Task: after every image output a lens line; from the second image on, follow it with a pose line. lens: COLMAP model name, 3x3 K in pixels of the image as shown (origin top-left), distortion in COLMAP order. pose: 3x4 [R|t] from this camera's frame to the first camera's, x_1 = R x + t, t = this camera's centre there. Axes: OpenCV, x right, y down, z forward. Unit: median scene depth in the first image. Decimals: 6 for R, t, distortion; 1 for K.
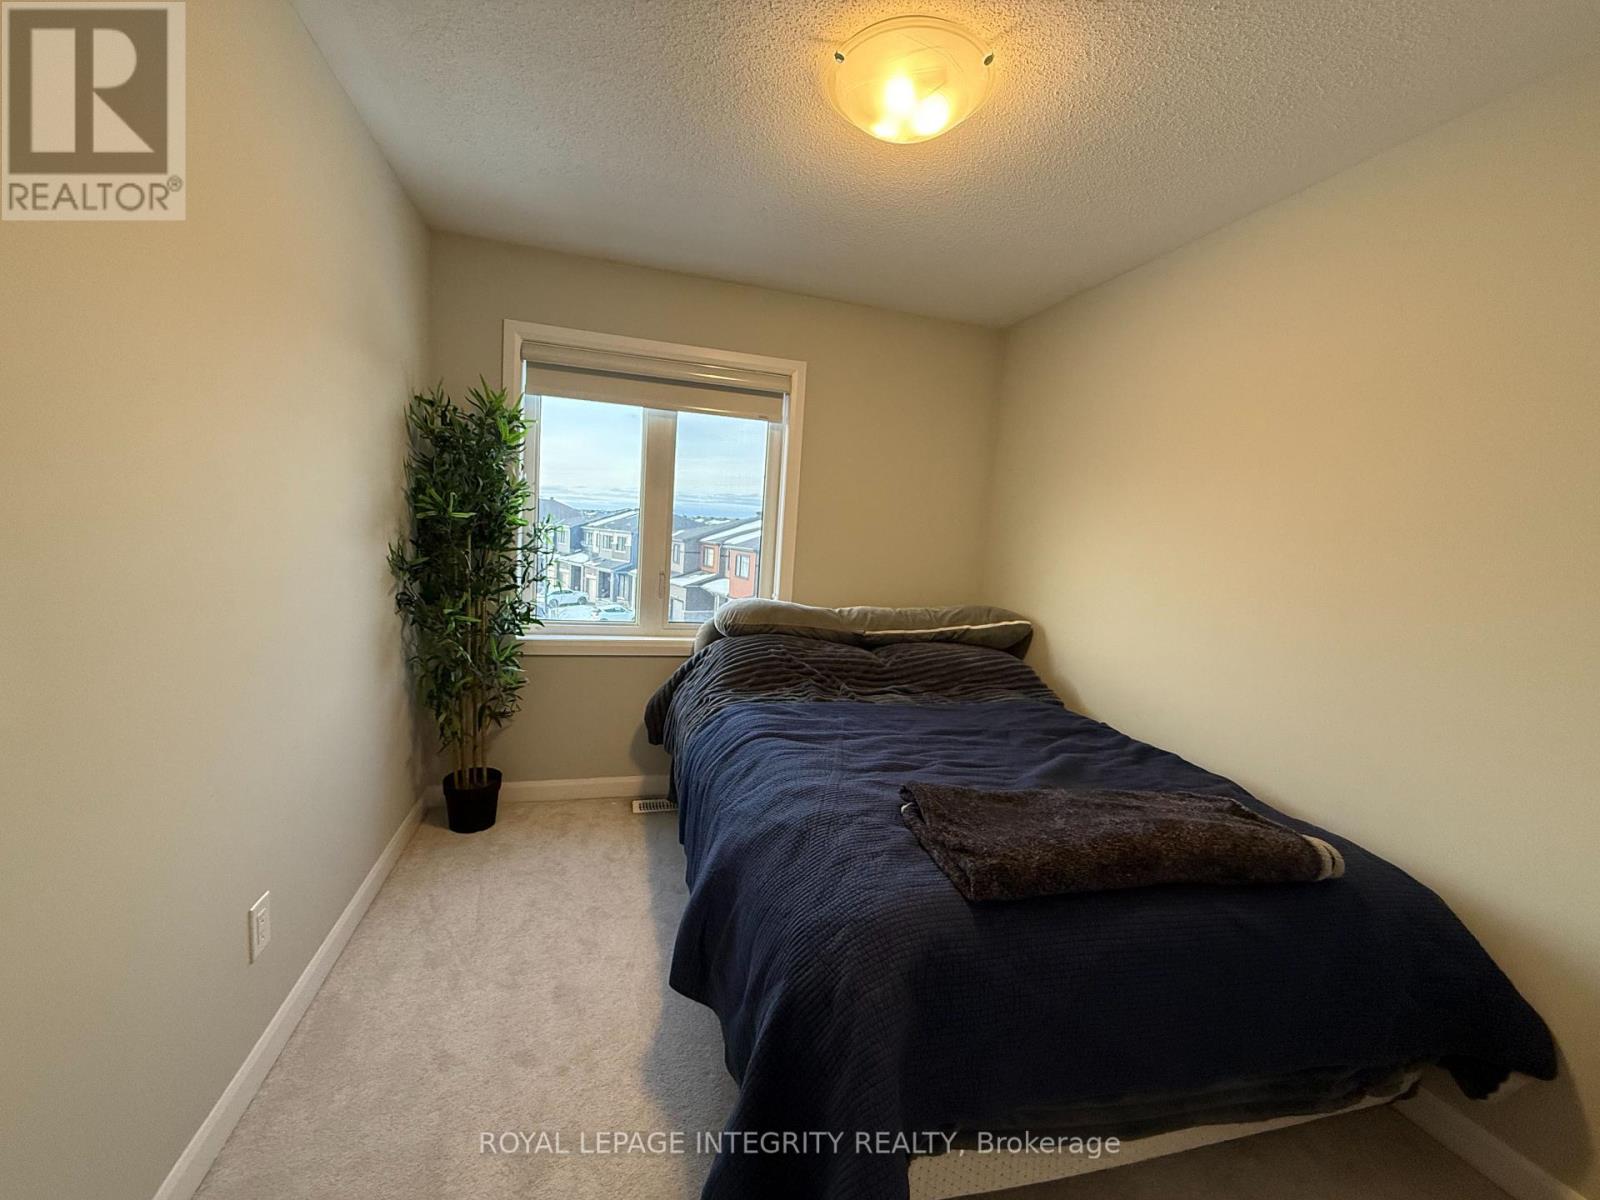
lens RADIAL K [[638.1, 0, 800.0], [0, 638.1, 600.0], [0, 0, 1]] dist [-0.000312, 0.000315]
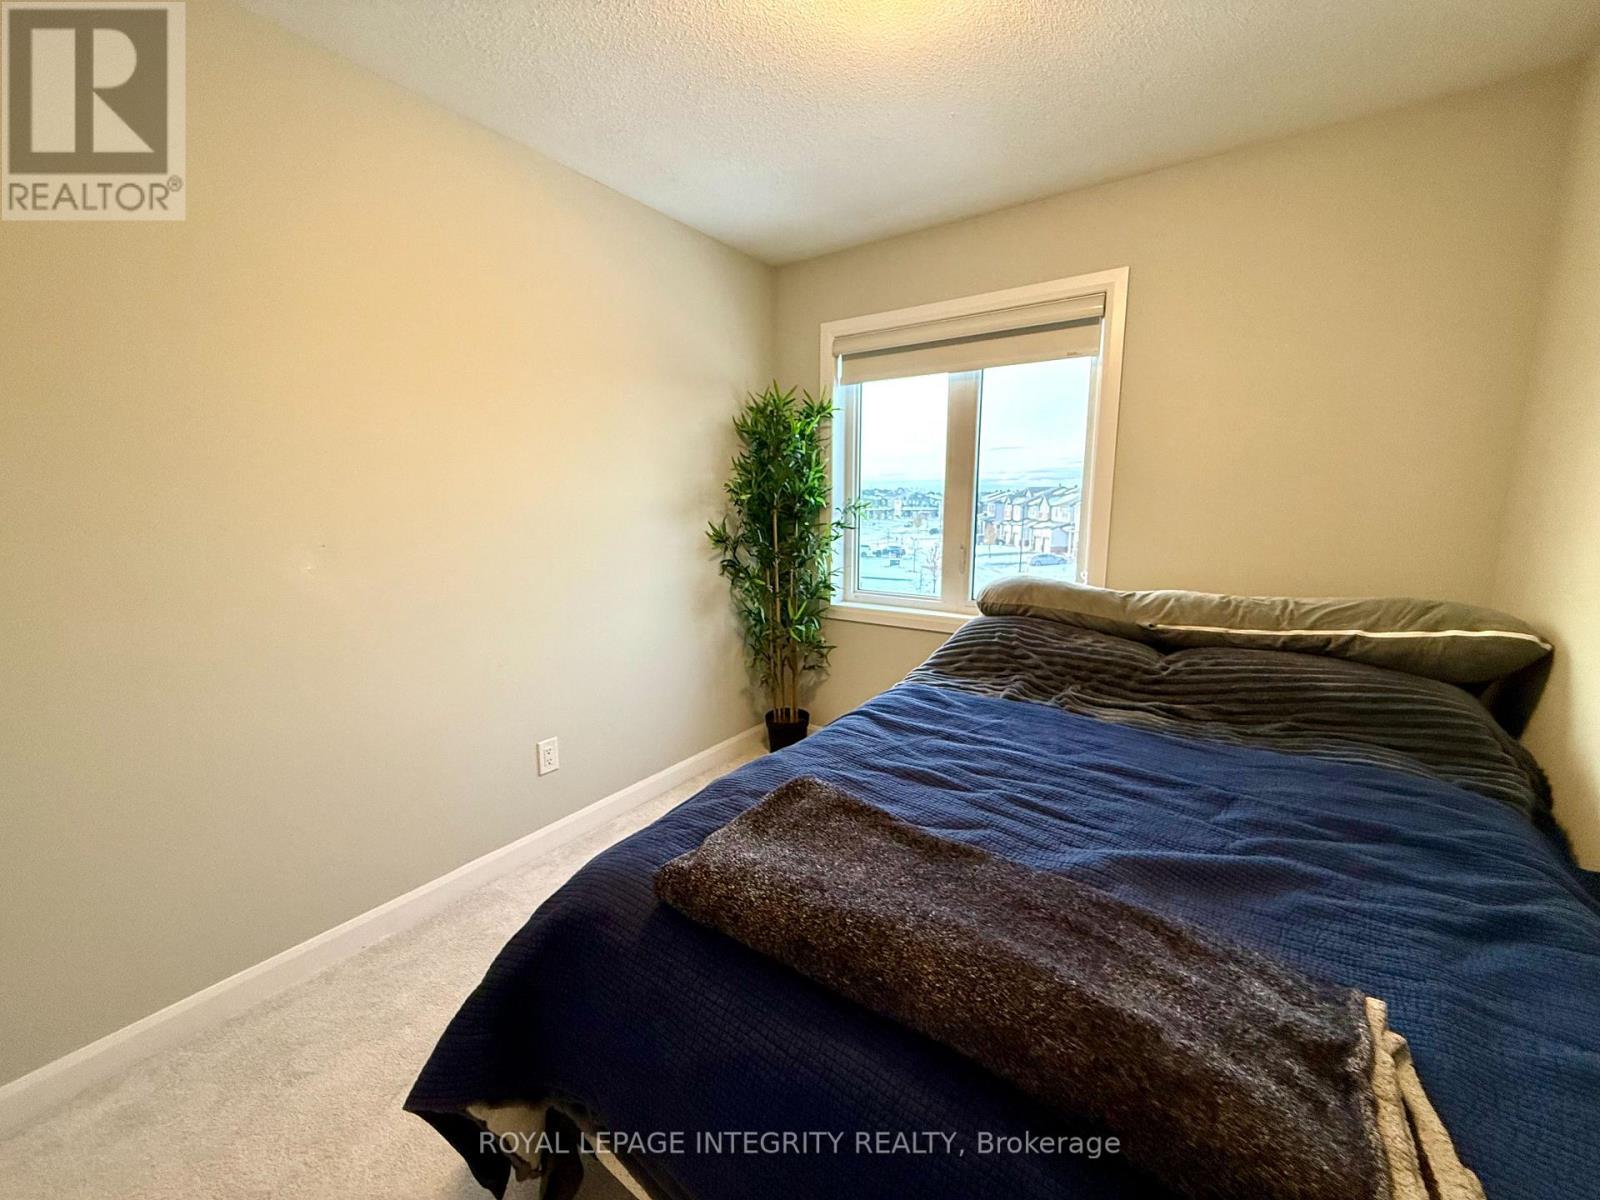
lens RADIAL K [[638.1, 0, 800.0], [0, 638.1, 600.0], [0, 0, 1]] dist [-0.000312, 0.000315]
pose [[0.627362, 0.057321, -0.776616, 0.435408], [-0.038148, 0.998352, 0.042871, 0.007029], [0.777793, 0.002730, 0.628514, 0.252592]]
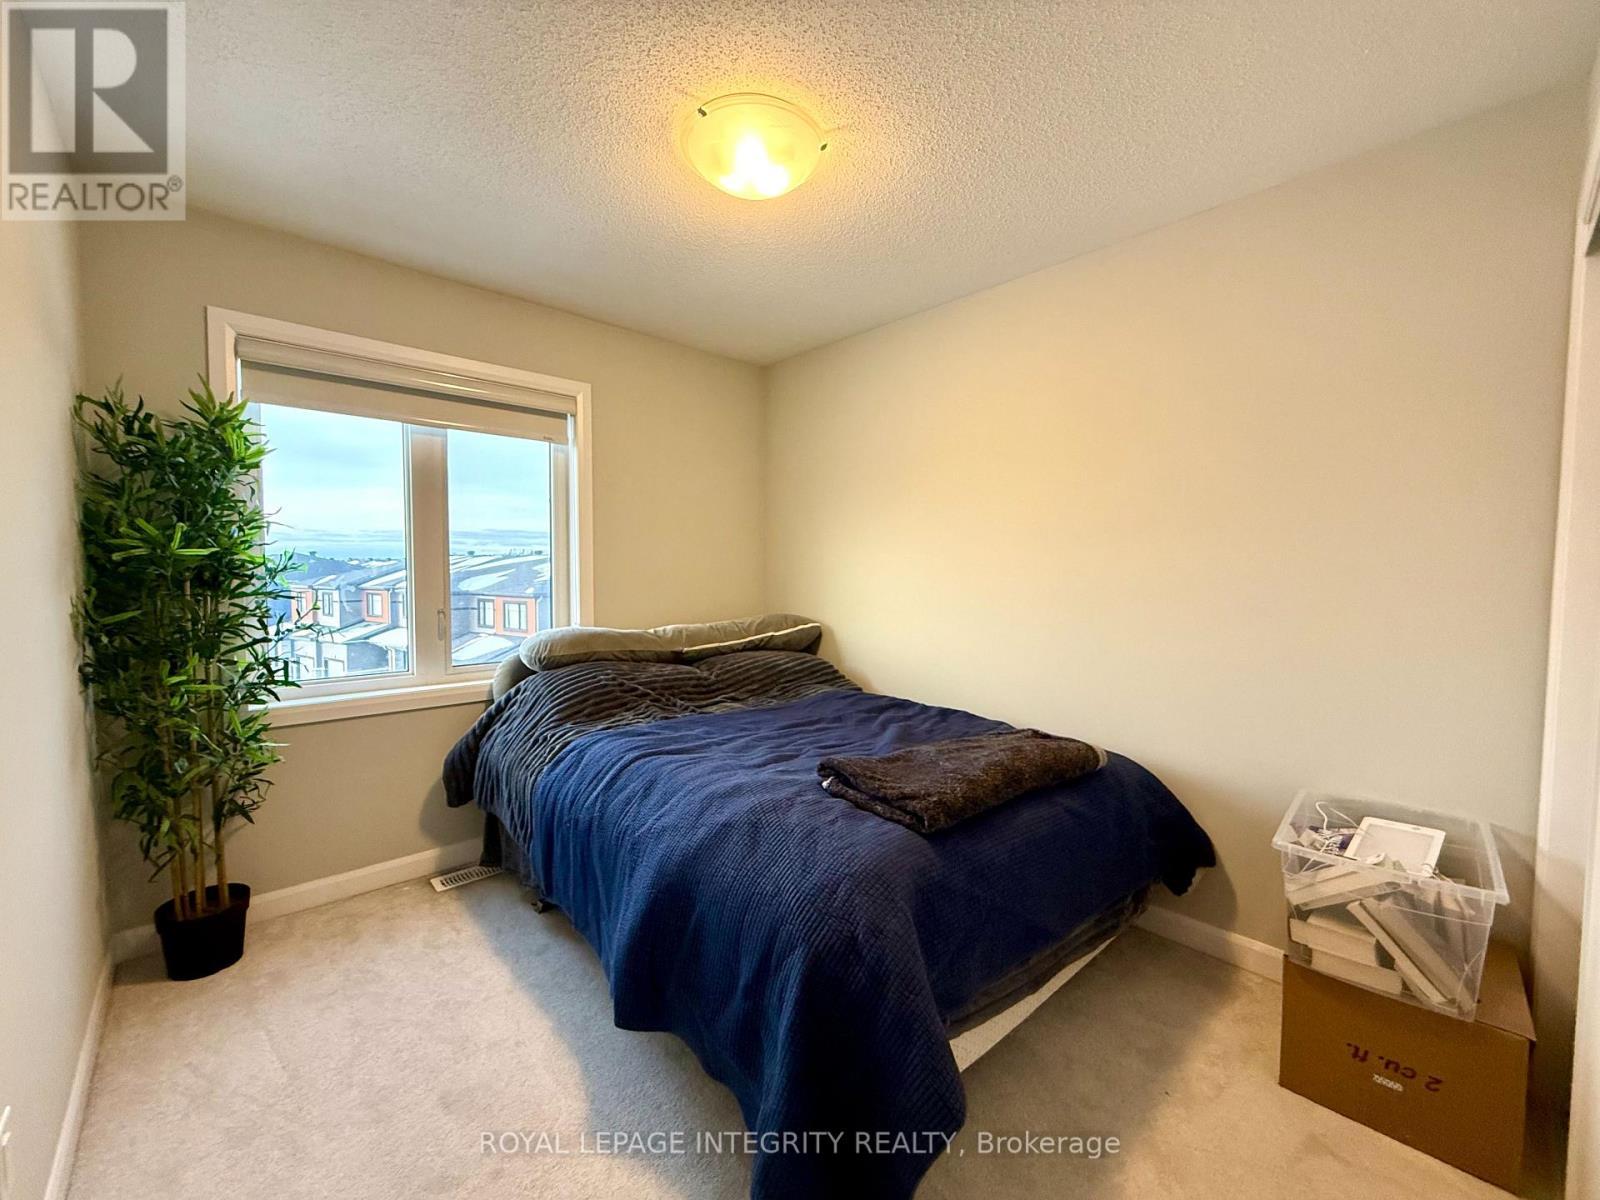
lens RADIAL K [[638.1, 0, 800.0], [0, 638.1, 600.0], [0, 0, 1]] dist [-0.000312, 0.000315]
pose [[0.894148, -0.083560, 0.439906, -0.185698], [0.102749, 0.994508, -0.019939, 0.012600], [-0.435824, 0.063028, 0.897822, -0.003987]]
